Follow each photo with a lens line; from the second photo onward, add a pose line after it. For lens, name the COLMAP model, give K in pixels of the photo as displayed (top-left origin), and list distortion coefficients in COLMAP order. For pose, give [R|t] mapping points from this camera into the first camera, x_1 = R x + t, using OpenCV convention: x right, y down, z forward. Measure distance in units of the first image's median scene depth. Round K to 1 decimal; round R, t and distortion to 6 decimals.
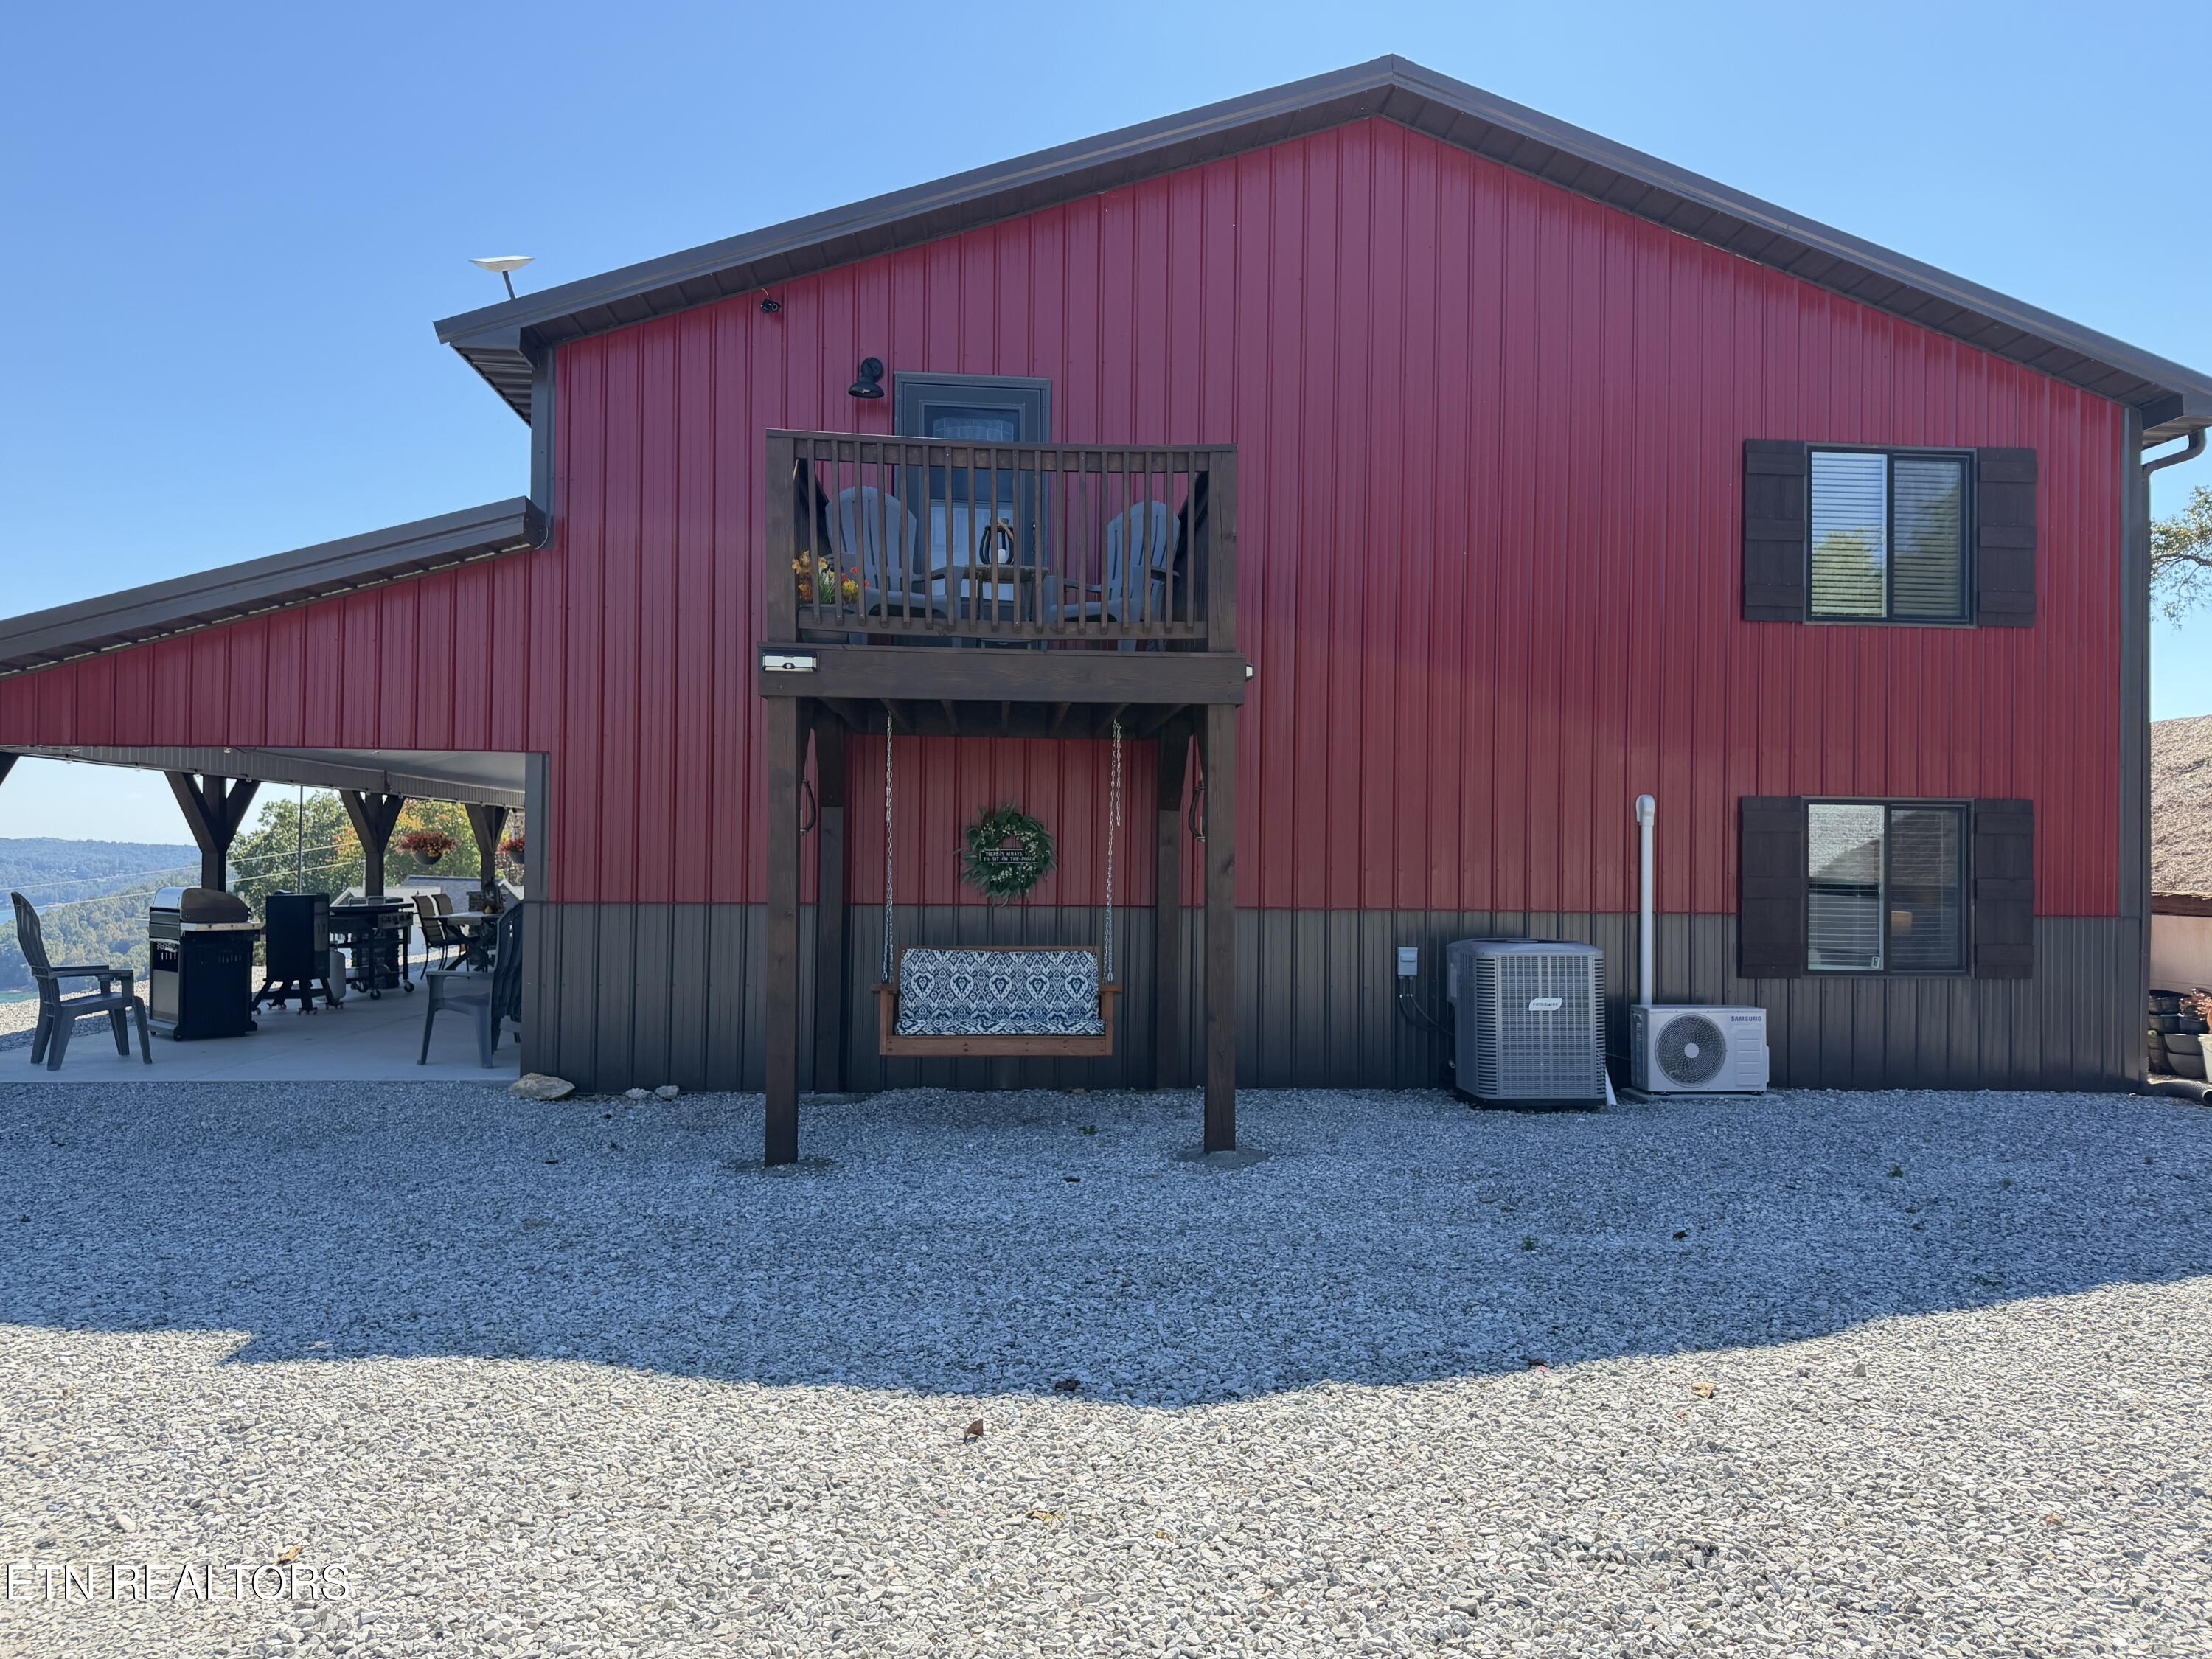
lens RADIAL K [[1553.4, 0, 1106.0], [0, 1553.4, 829.5], [0, 0, 1]] dist [-0.002687, -0.003129]
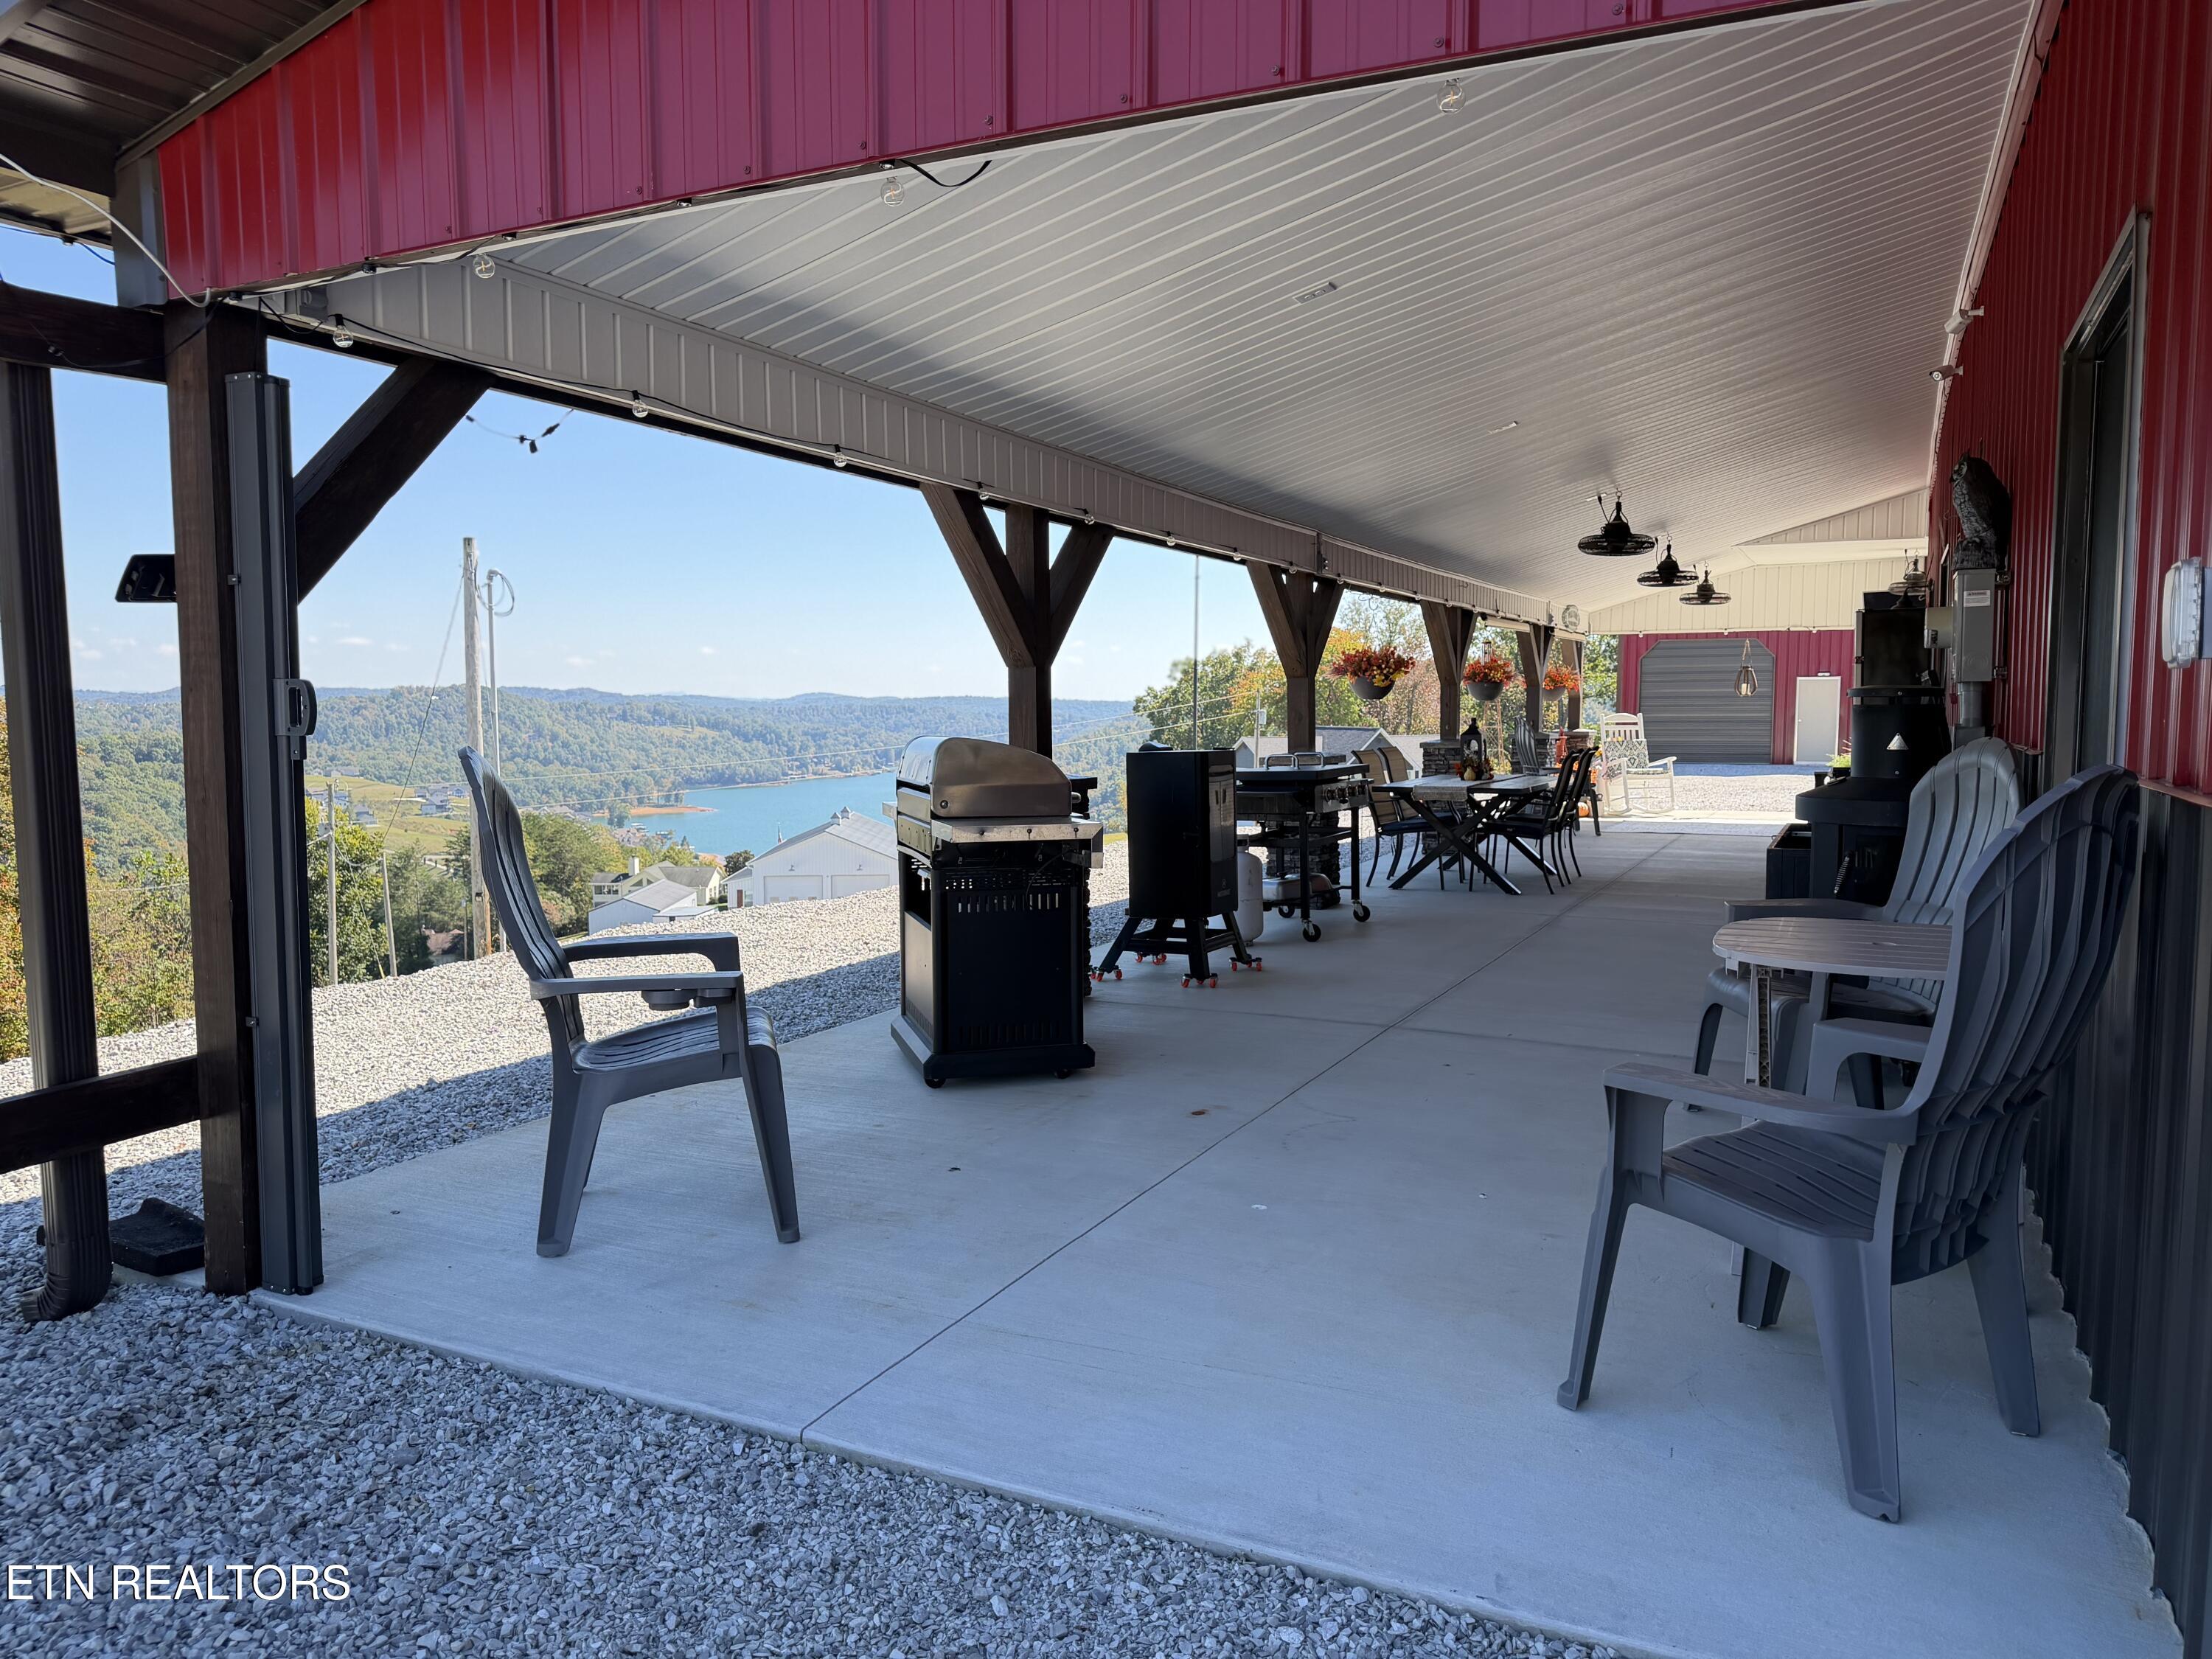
lens RADIAL K [[1553.4, 0, 1106.0], [0, 1553.4, 829.5], [0, 0, 1]] dist [-0.002687, -0.003129]
pose [[0.857648, 0.029023, -0.513418, -0.244359], [0.021180, 0.995565, 0.091658, 0.017836], [0.513801, -0.089484, 0.853230, 0.482014]]
